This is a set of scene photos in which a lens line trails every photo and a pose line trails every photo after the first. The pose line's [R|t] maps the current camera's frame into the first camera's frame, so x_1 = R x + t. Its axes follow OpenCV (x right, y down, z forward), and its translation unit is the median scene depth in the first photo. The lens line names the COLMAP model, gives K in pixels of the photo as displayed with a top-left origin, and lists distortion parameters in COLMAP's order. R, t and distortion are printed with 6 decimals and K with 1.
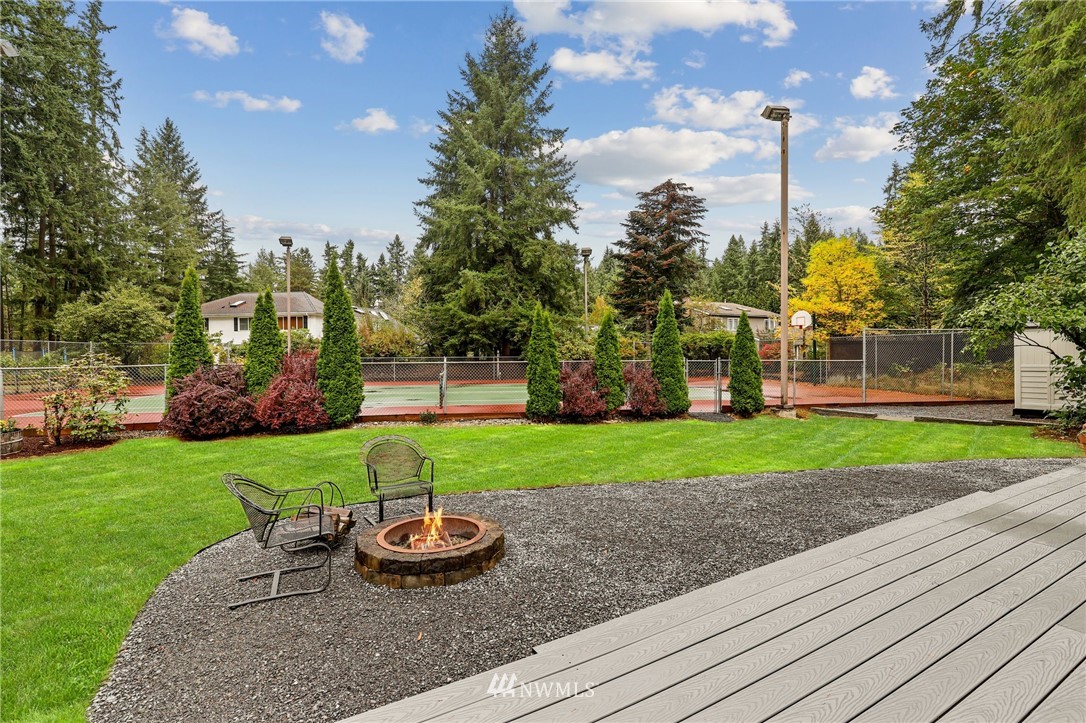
lens RADIAL K [[492.7, 0, 539.7], [0, 492.7, 368.3], [0, 0, 1]] dist [0.000638, -0.000293]
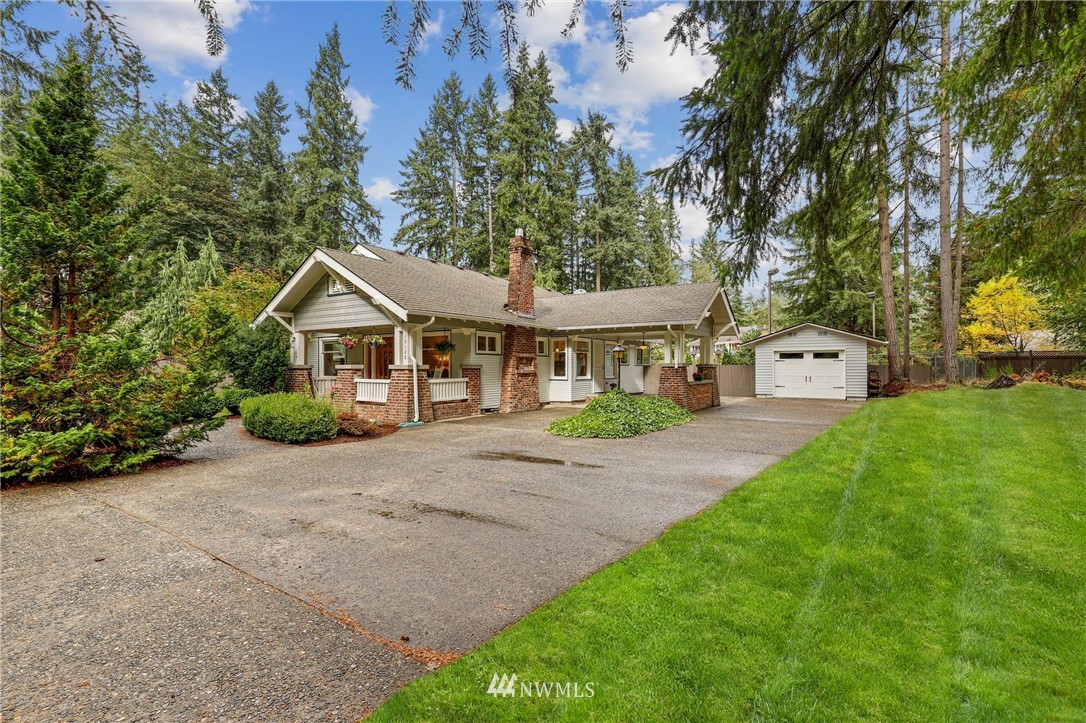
lens RADIAL K [[492.7, 0, 539.7], [0, 492.7, 368.3], [0, 0, 1]] dist [0.000638, -0.000293]
pose [[0.451668, 0.012929, -0.892092, 0.588745], [-0.025917, 0.999663, 0.001366, 0.000048], [0.891809, 0.022504, 0.451851, -0.319232]]
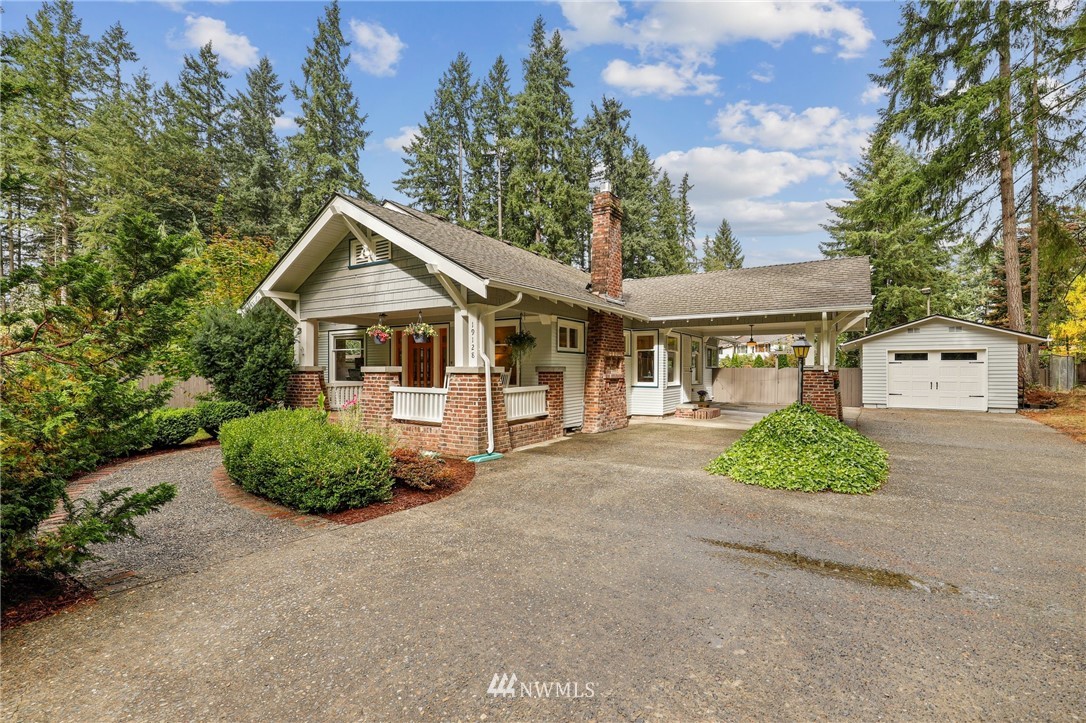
lens RADIAL K [[492.7, 0, 539.7], [0, 492.7, 368.3], [0, 0, 1]] dist [0.000638, -0.000293]
pose [[0.463998, 0.010090, -0.885779, 0.484345], [-0.027772, 0.999609, -0.003161, 0.000930], [0.885401, 0.026066, 0.464097, -0.324540]]
